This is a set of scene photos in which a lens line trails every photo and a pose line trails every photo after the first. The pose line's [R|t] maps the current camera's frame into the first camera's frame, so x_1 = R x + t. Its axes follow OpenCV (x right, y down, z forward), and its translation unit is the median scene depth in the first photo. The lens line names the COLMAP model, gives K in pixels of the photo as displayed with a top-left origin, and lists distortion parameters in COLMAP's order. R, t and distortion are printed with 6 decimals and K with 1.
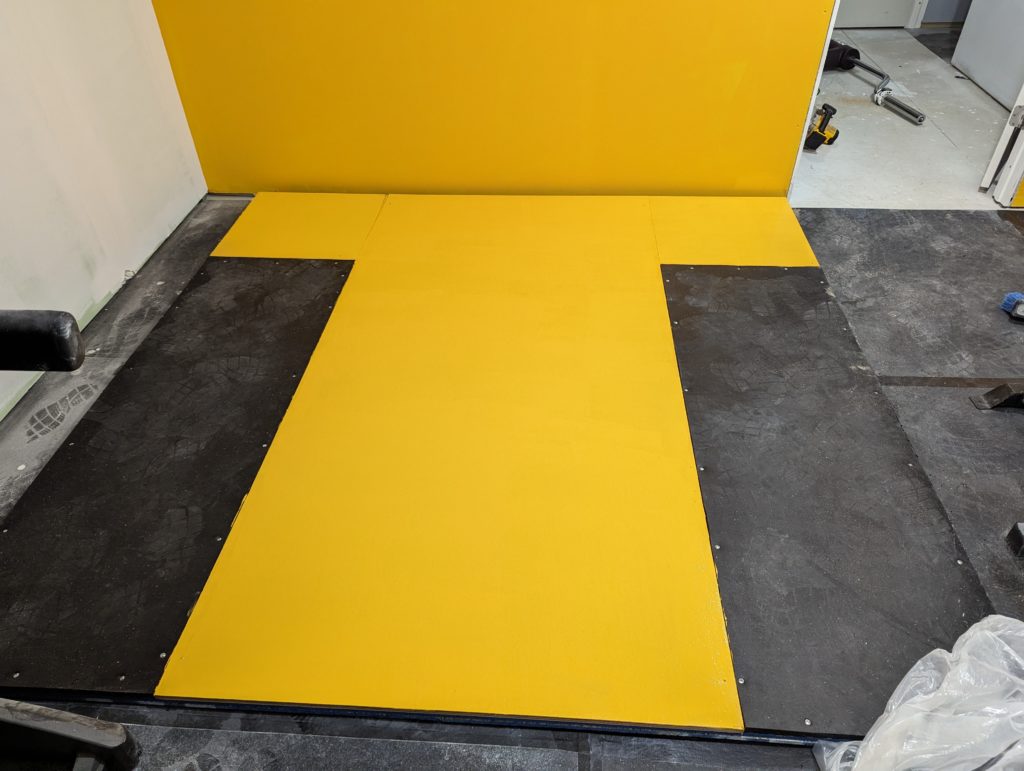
lens RADIAL K [[722.9, 0, 508.4], [0, 722.9, 387.9], [0, 0, 1]] dist [0.059207, -0.048690]
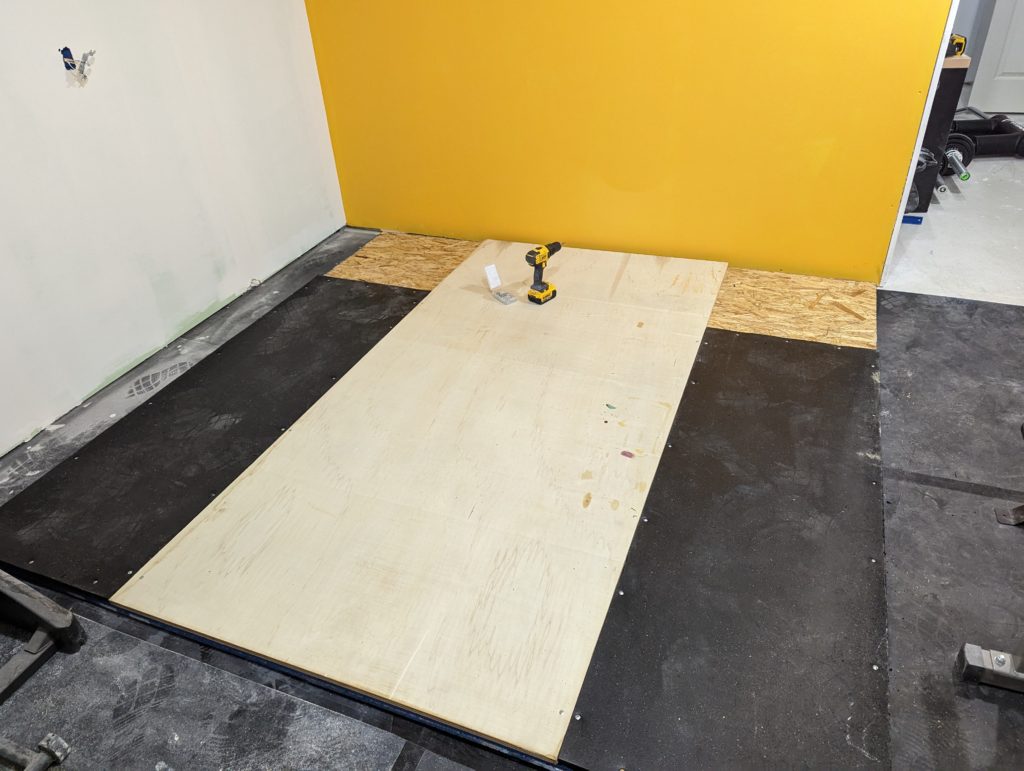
lens RADIAL K [[722.9, 0, 512.6], [0, 722.9, 377.5], [0, 0, 1]] dist [0.059207, -0.048690]
pose [[0.950263, 0.141258, -0.277573, 0.307929], [-0.166766, 0.983478, -0.070422, 0.016884], [0.263039, 0.113209, 0.958120, -0.030367]]
